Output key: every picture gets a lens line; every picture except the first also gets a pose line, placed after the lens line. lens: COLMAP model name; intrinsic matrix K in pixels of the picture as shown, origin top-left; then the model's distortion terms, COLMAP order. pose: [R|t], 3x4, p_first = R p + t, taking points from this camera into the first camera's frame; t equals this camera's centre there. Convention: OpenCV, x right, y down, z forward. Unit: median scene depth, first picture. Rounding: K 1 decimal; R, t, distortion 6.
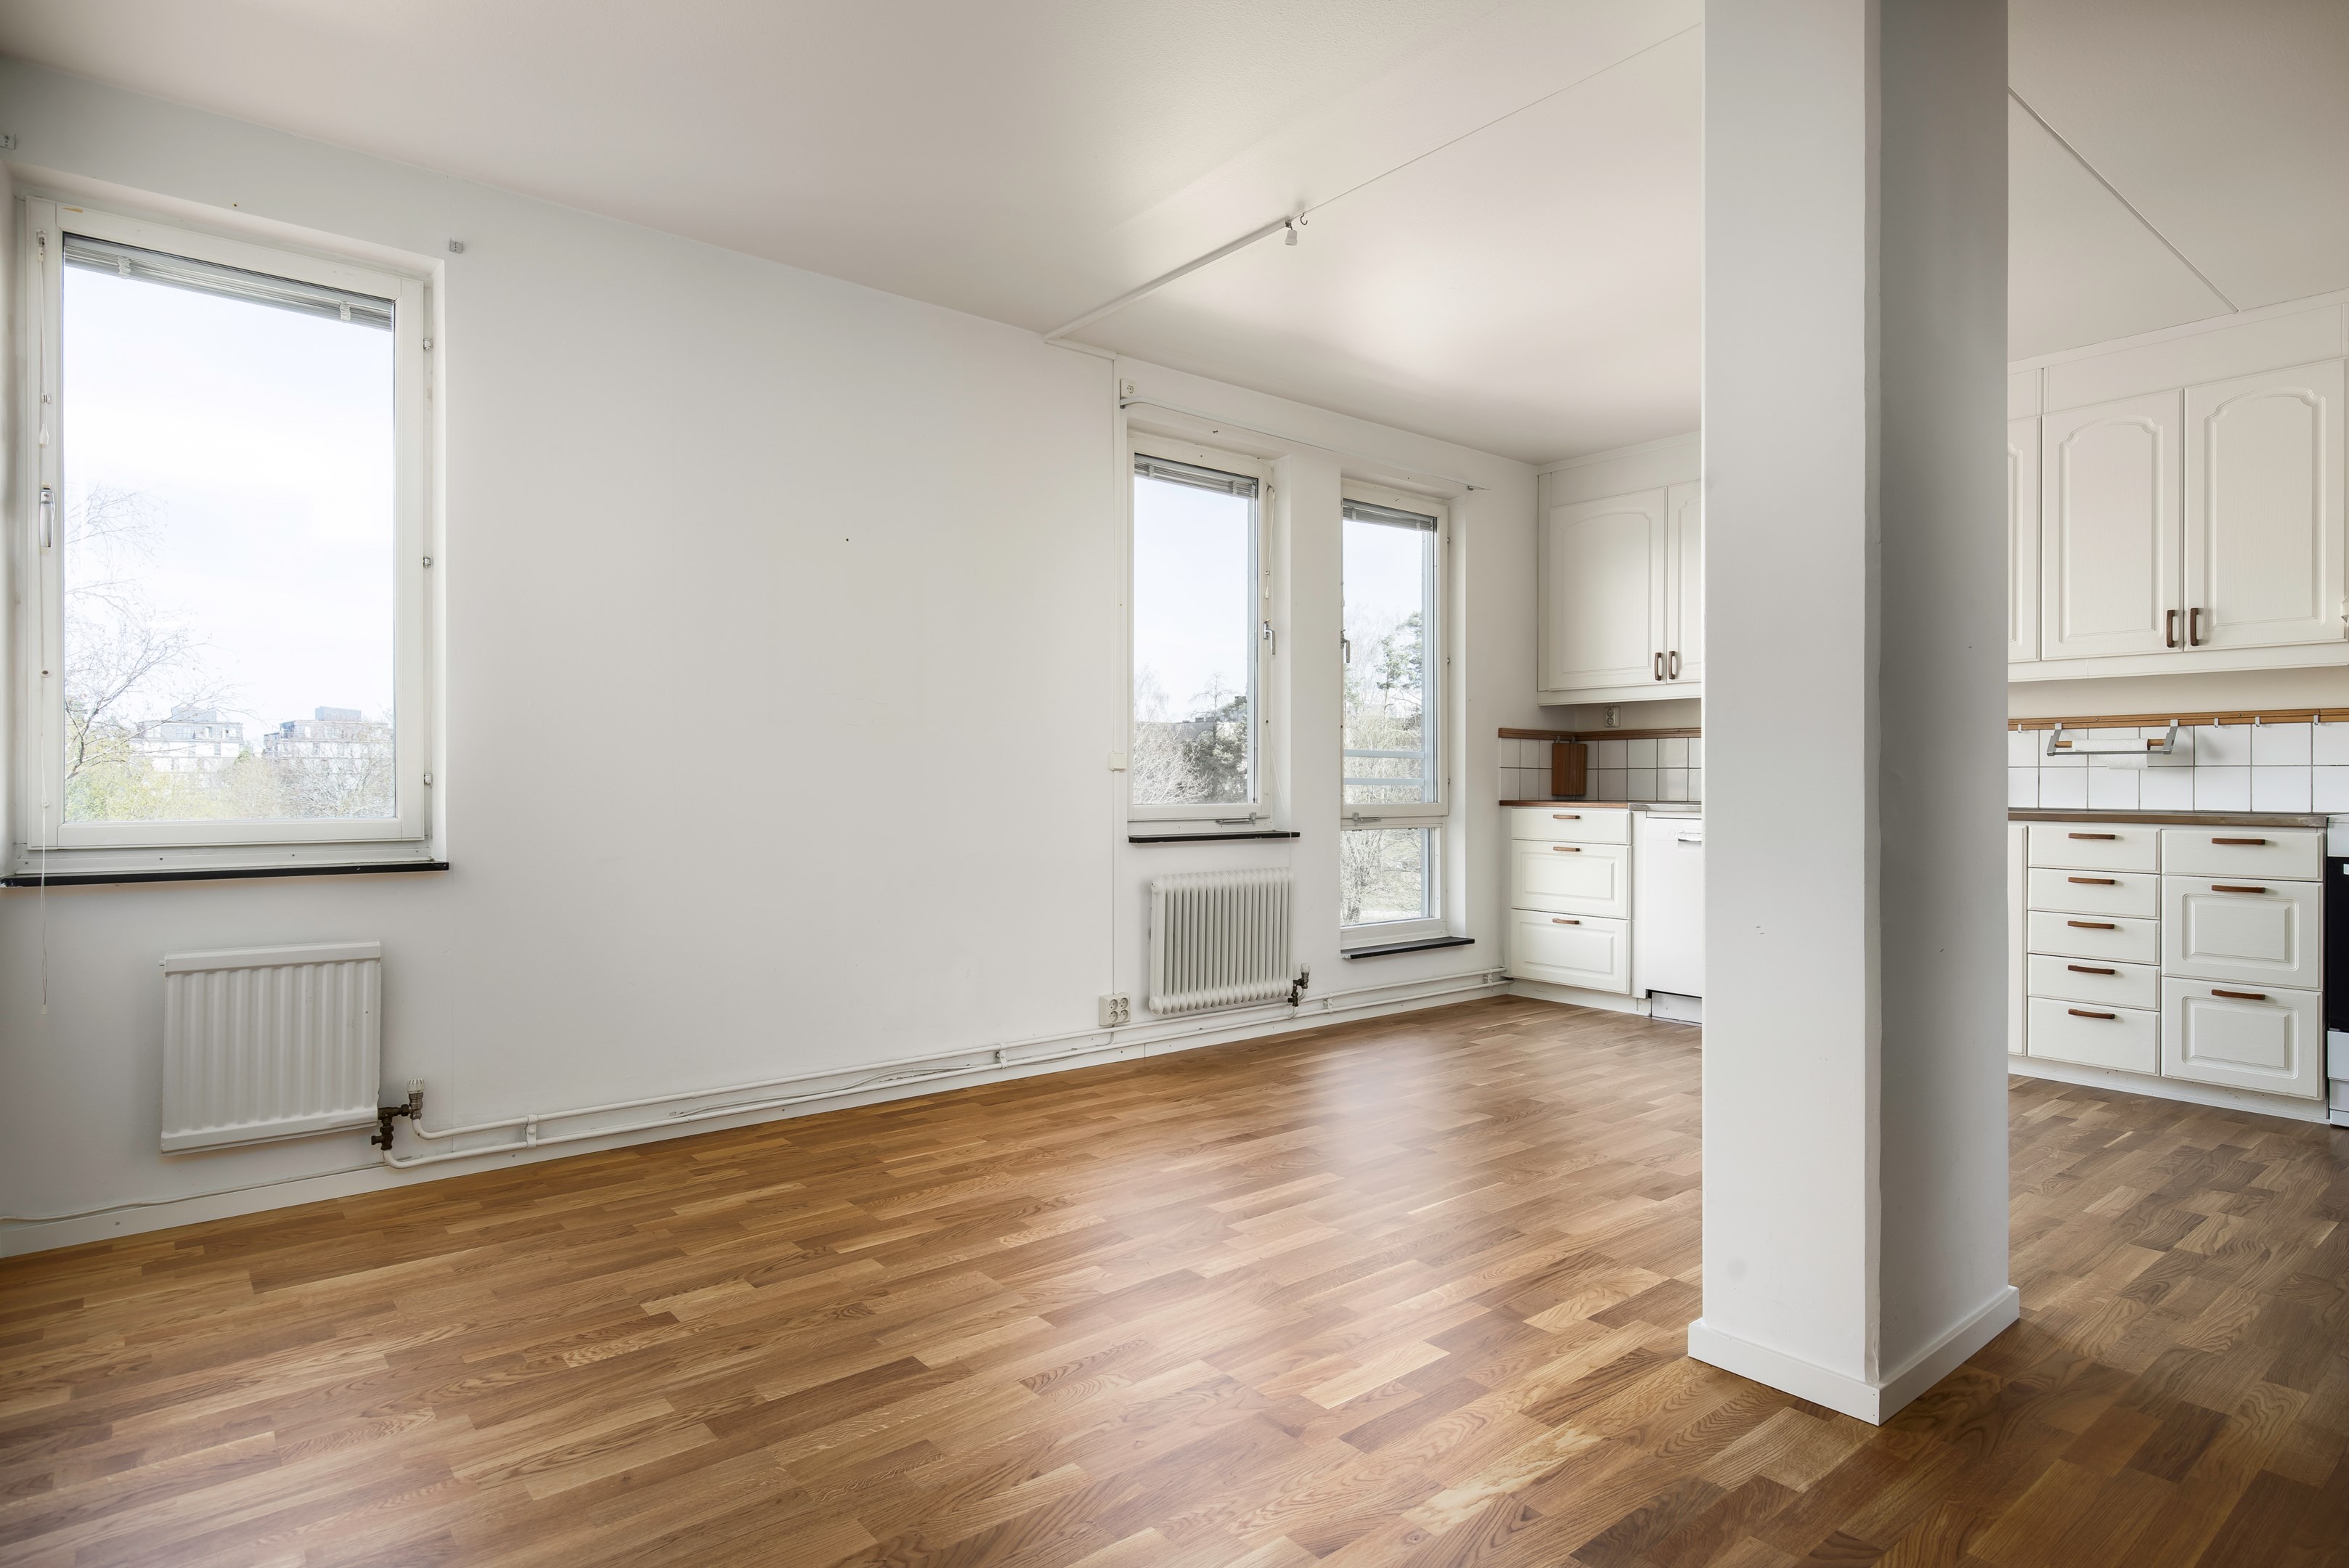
lens RADIAL K [[1265.3, 0, 1183.8], [0, 1265.3, 770.8], [0, 0, 1]] dist [-0.001170, -0.000080]
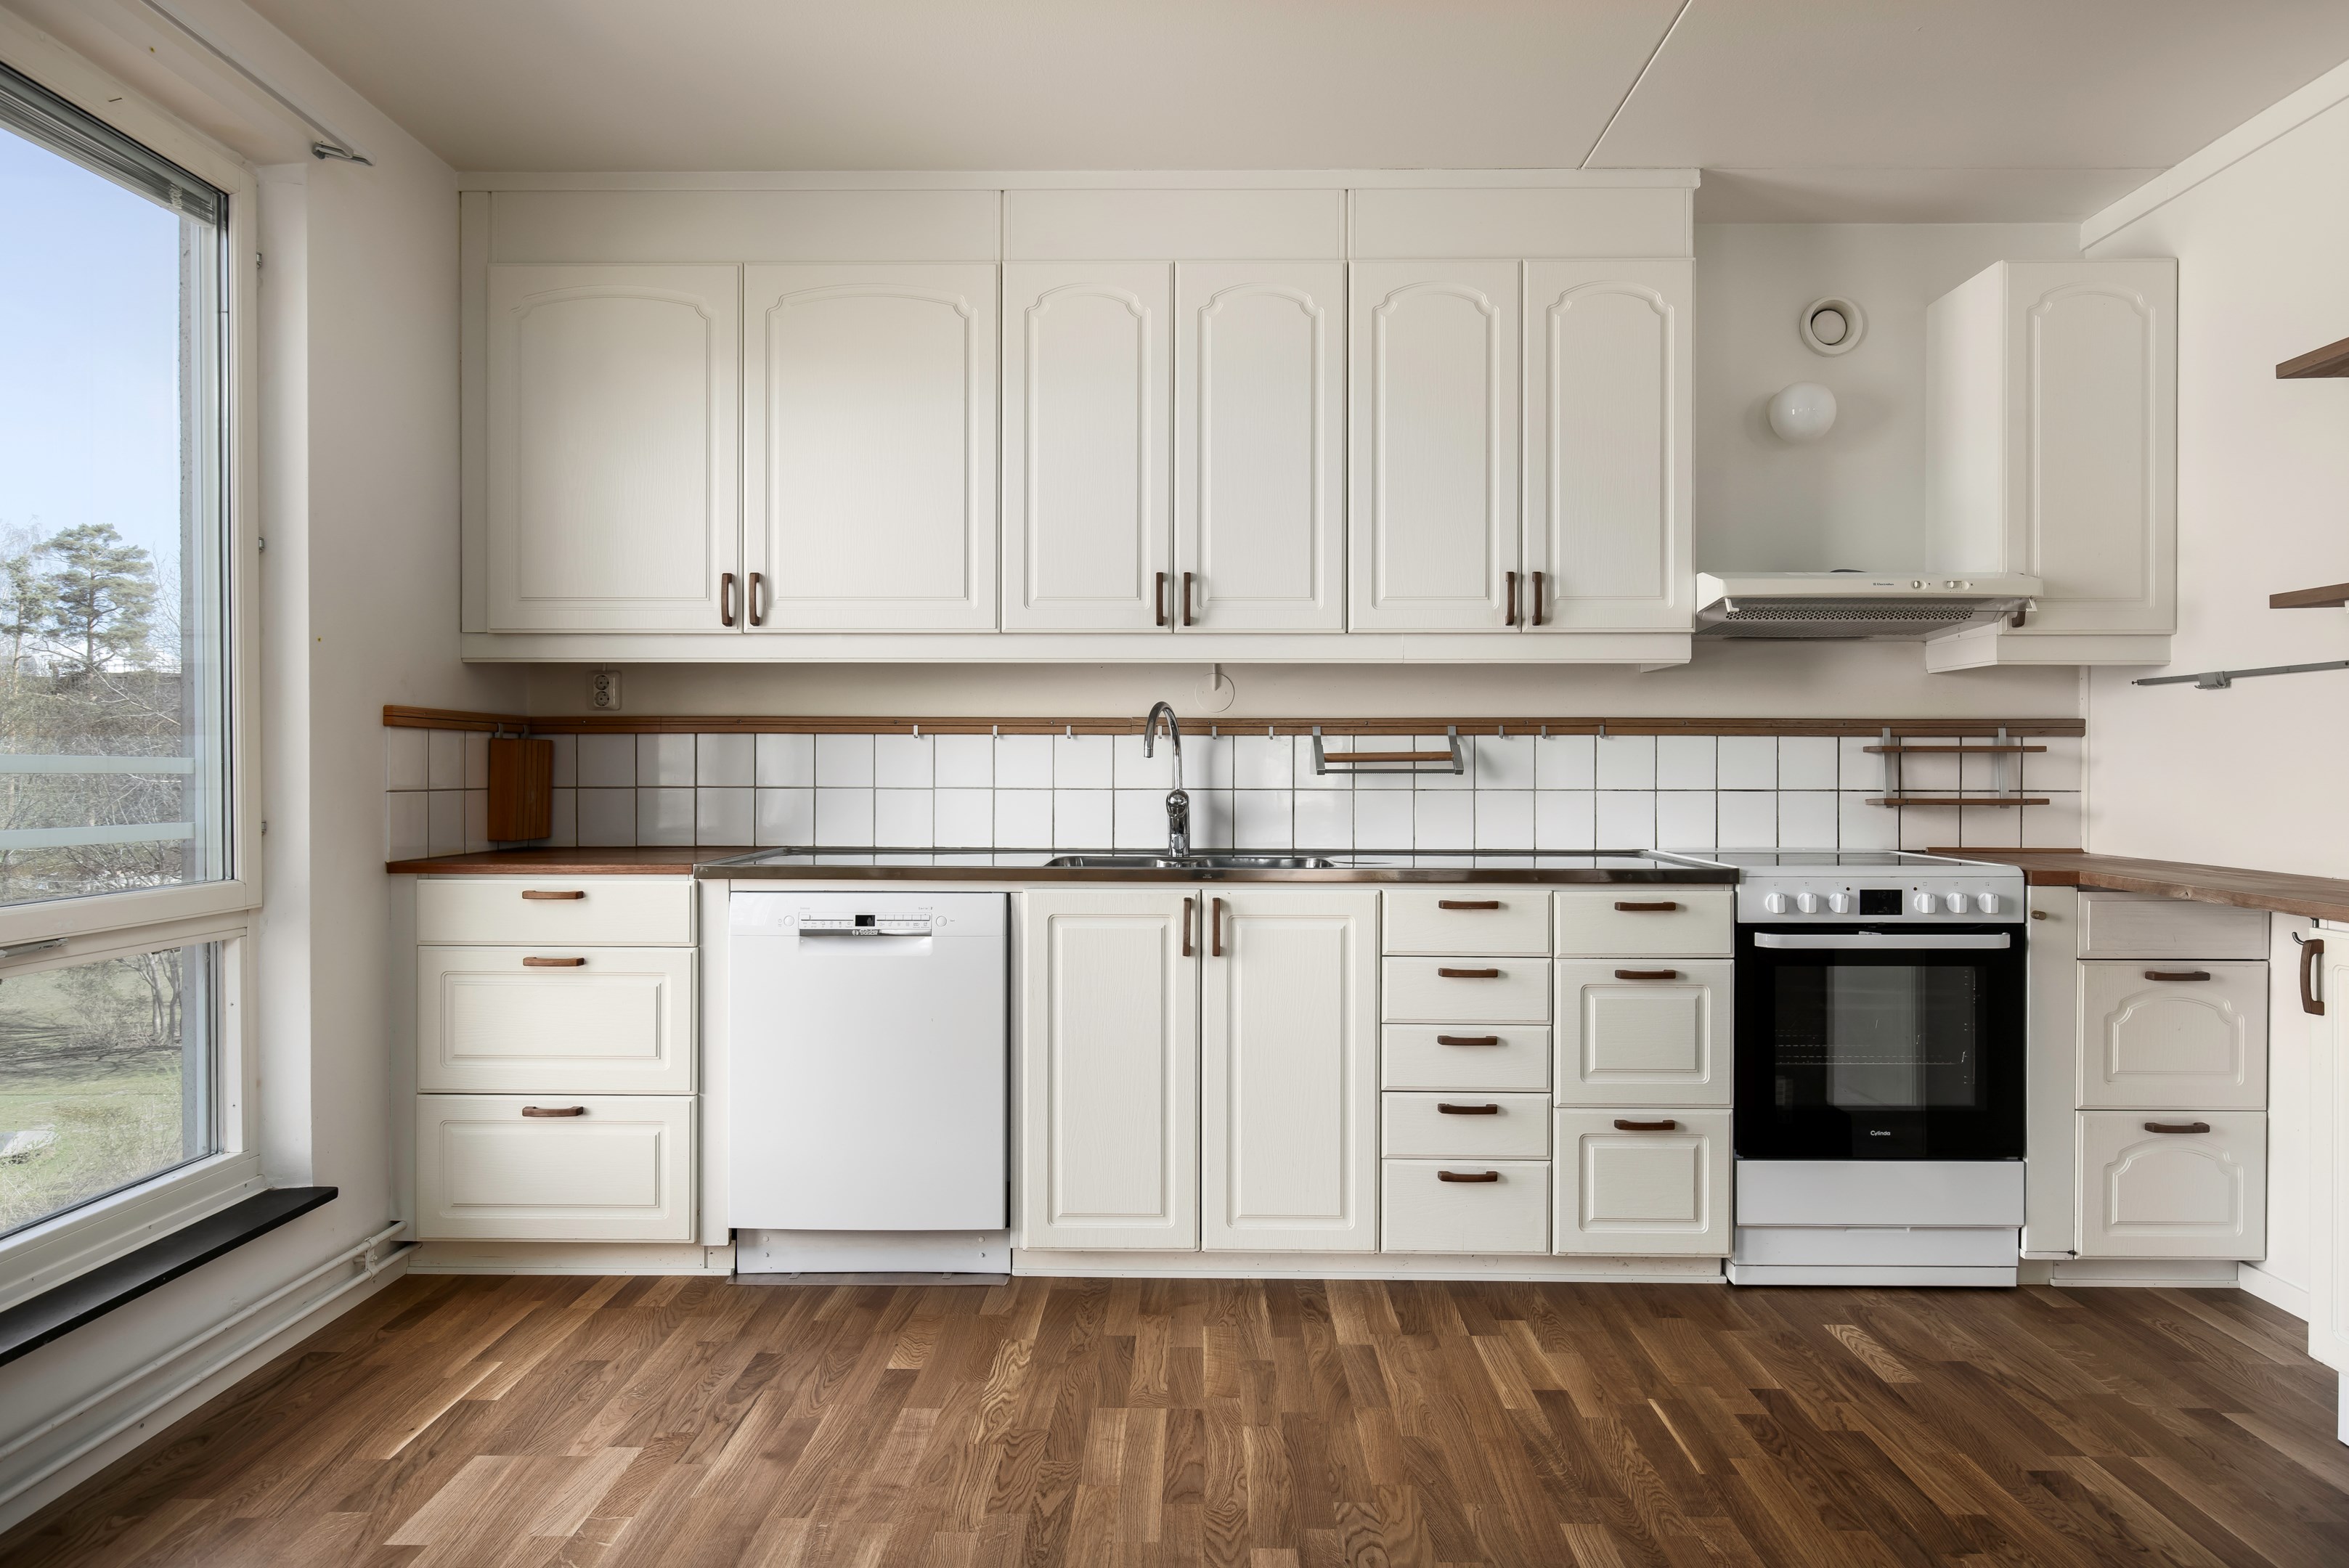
lens RADIAL K [[1365.8, 0, 1178.8], [0, 1365.8, 778.8], [0, 0, 1]] dist [-0.001796, -0.000411]
pose [[0.648788, -0.008838, 0.760918, 0.064280], [-0.005406, 0.999854, 0.016222, -0.018251], [-0.760950, -0.014638, 0.648645, 0.501439]]
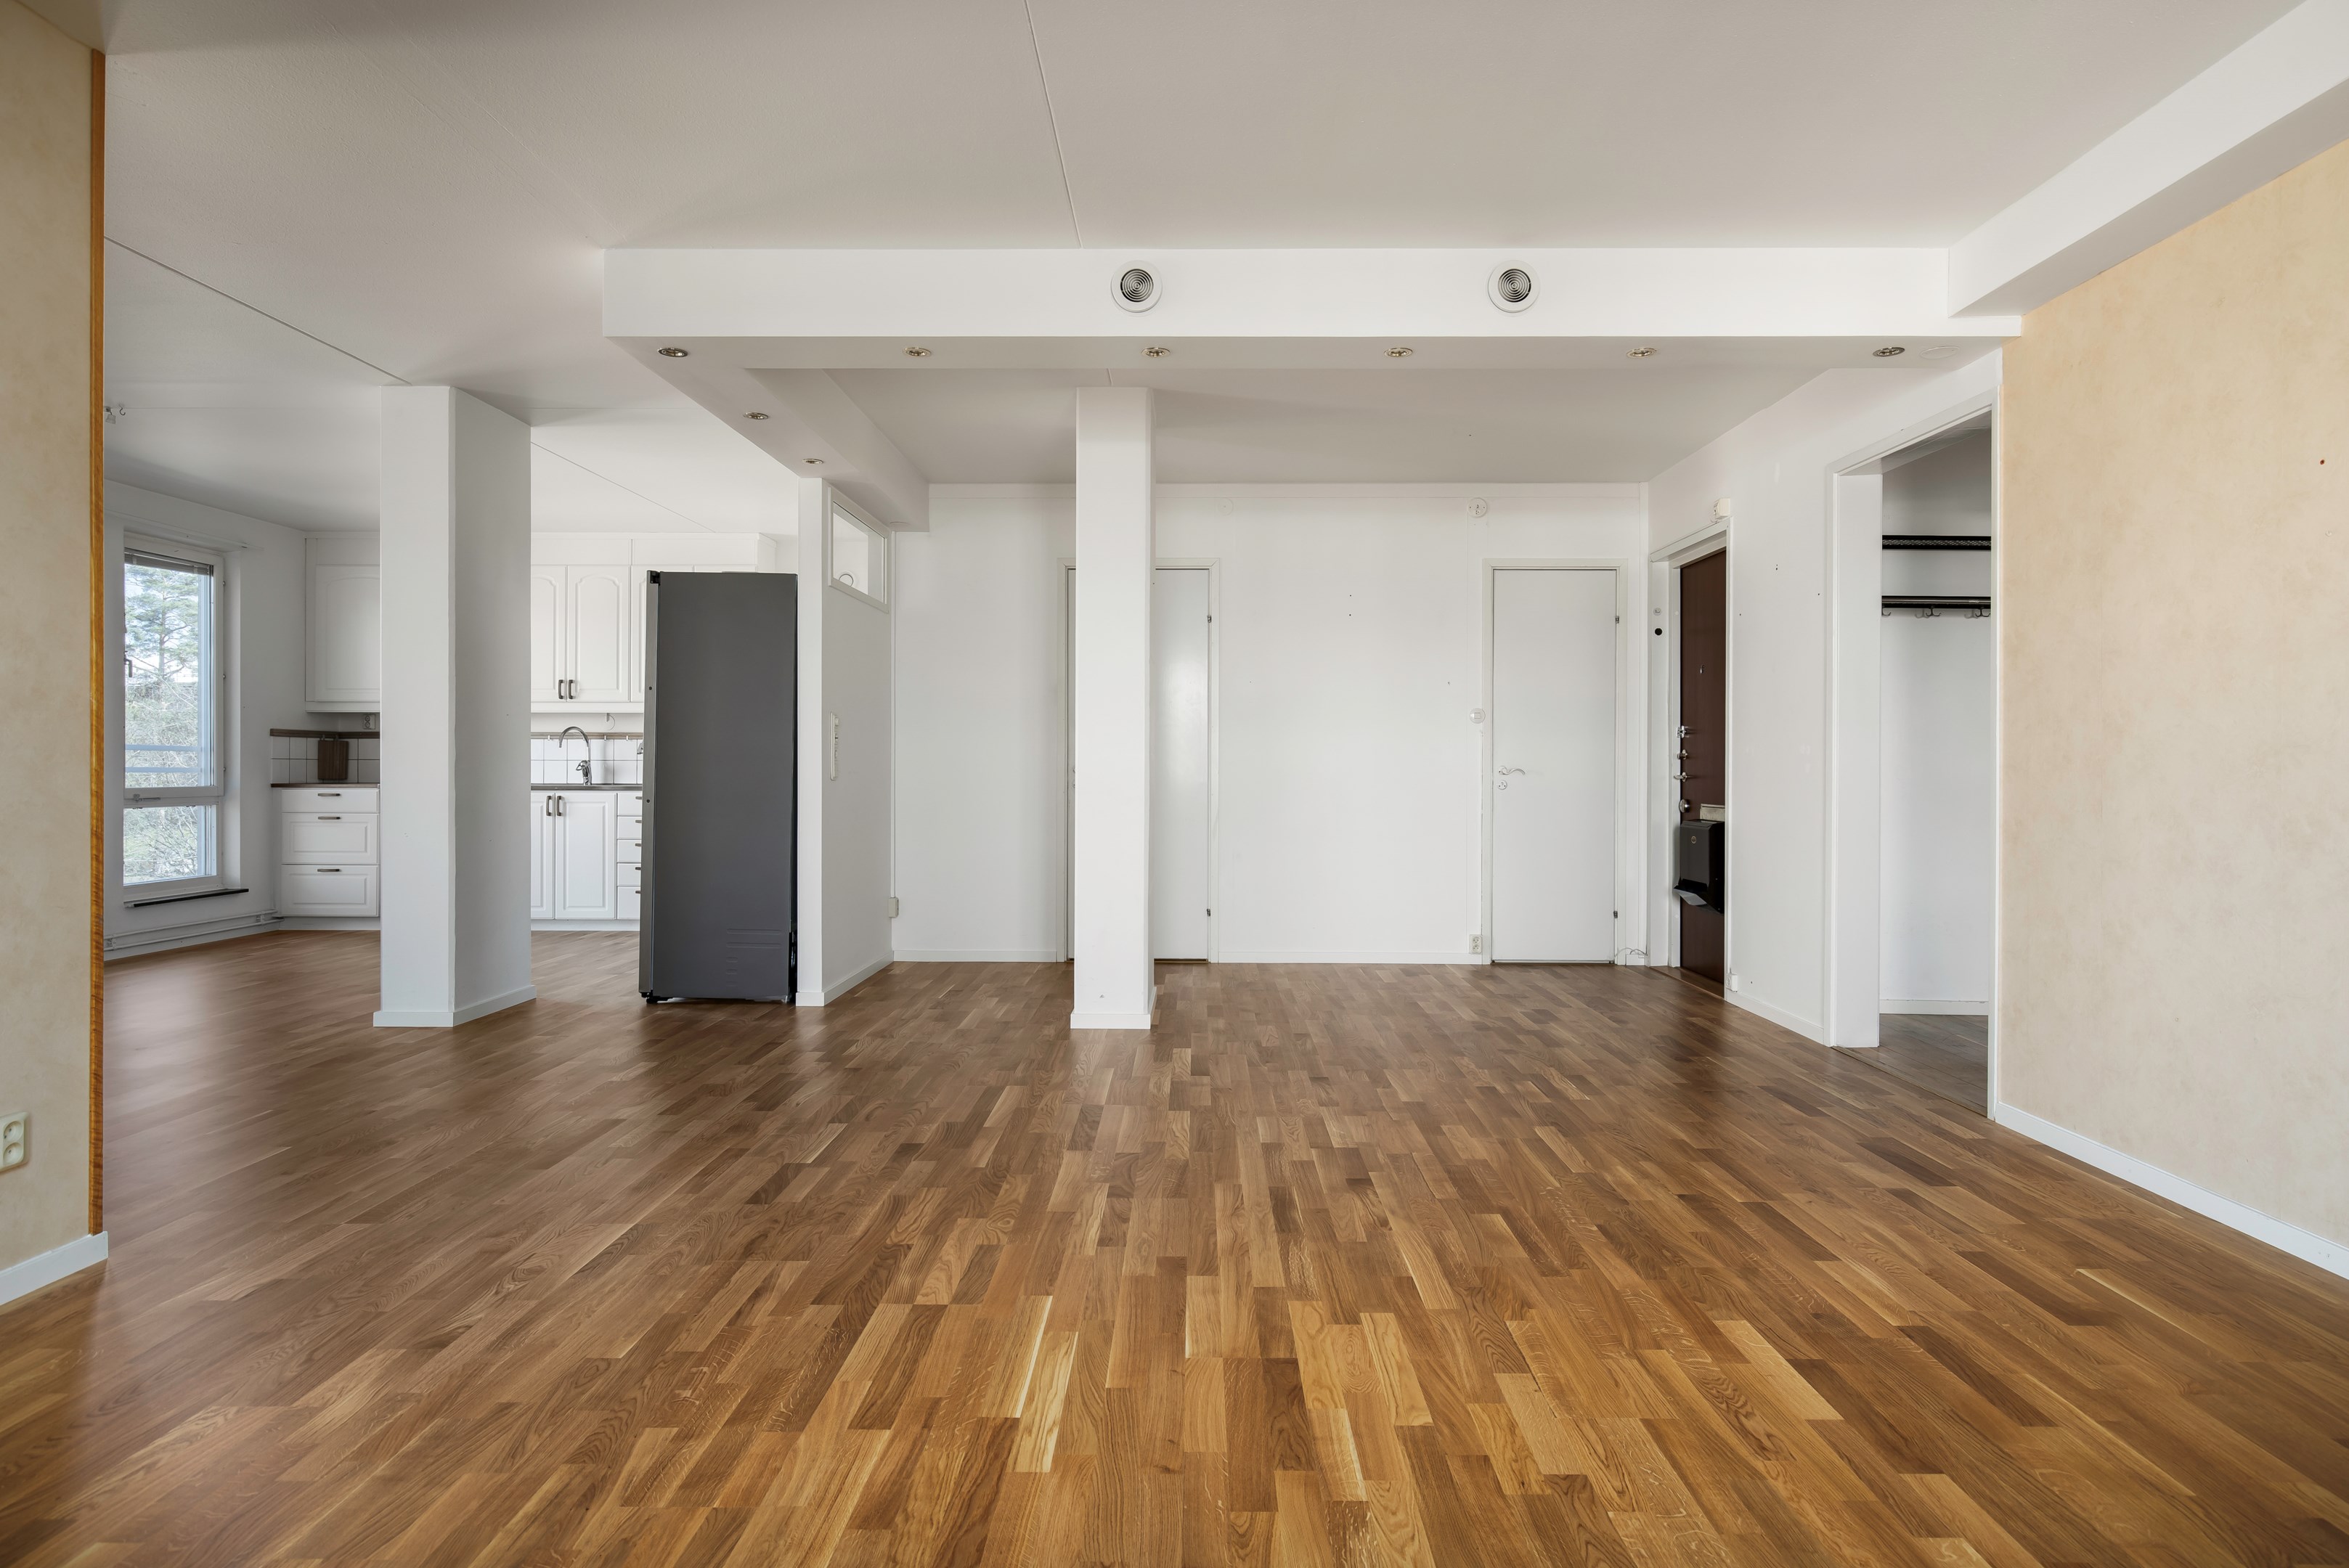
lens RADIAL K [[1265.3, 0, 1183.8], [0, 1265.3, 770.8], [0, 0, 1]] dist [-0.001170, -0.000080]
pose [[0.643626, -0.004012, 0.765330, -0.161798], [-0.005685, 0.999934, 0.010023, -0.009199], [-0.765319, -0.010802, 0.643560, -0.634272]]
